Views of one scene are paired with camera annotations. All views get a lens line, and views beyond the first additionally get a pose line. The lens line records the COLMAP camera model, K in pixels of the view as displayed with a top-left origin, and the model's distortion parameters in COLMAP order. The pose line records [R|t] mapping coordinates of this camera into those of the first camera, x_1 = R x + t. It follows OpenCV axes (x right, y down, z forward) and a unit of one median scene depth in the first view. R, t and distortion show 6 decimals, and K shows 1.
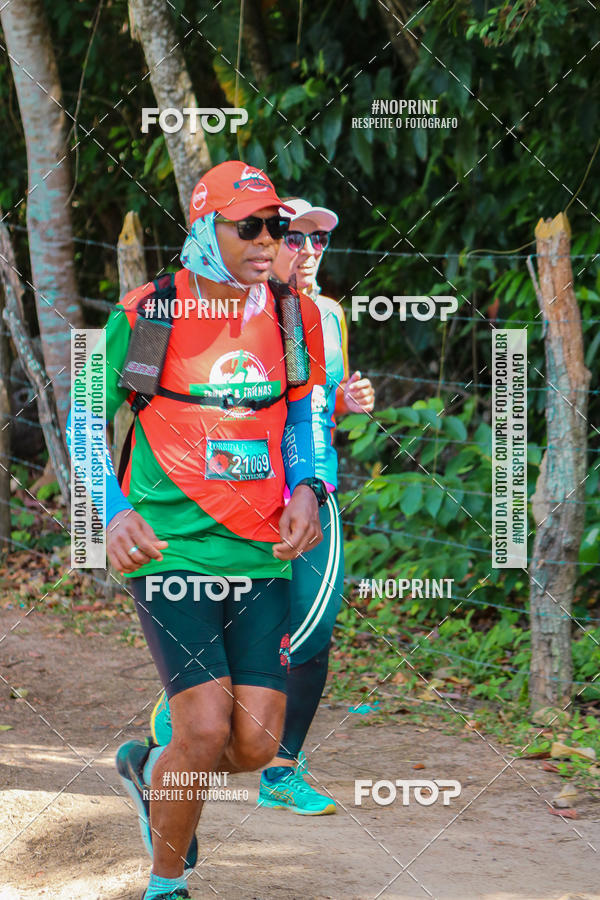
lens RADIAL K [[5819.2, 0, 212.7], [0, 5819.2, 469.8], [0, 0, 1]] dist [0.969864, 15.394532]
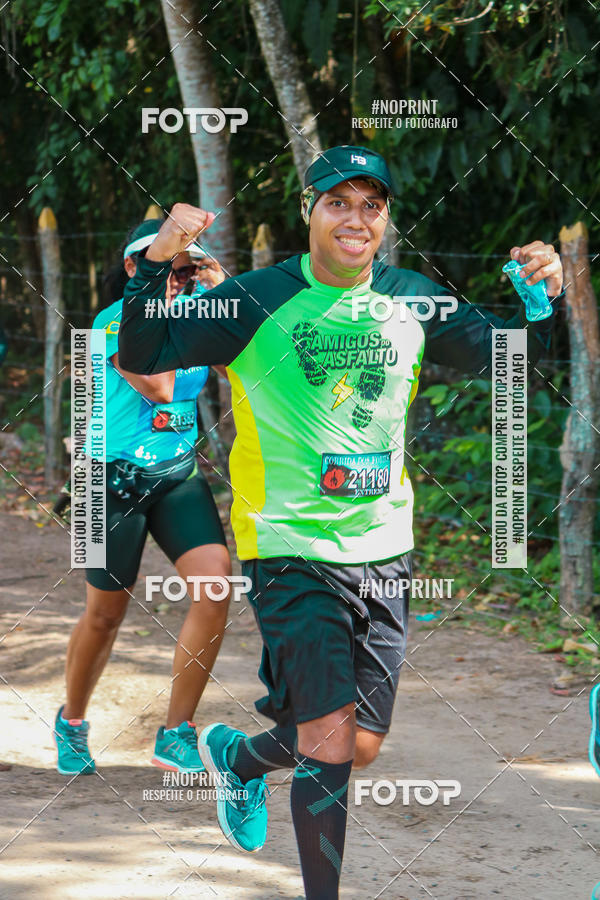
lens RADIAL K [[5693.7, 0, 242.2], [0, 5693.7, 451.2], [0, 0, 1]] dist [0.756861, 24.345406]
pose [[0.995710, -0.008395, -0.092151, 0.099742], [0.007880, 0.999951, -0.005949, 0.012243], [0.092196, 0.005197, 0.995727, -0.229299]]
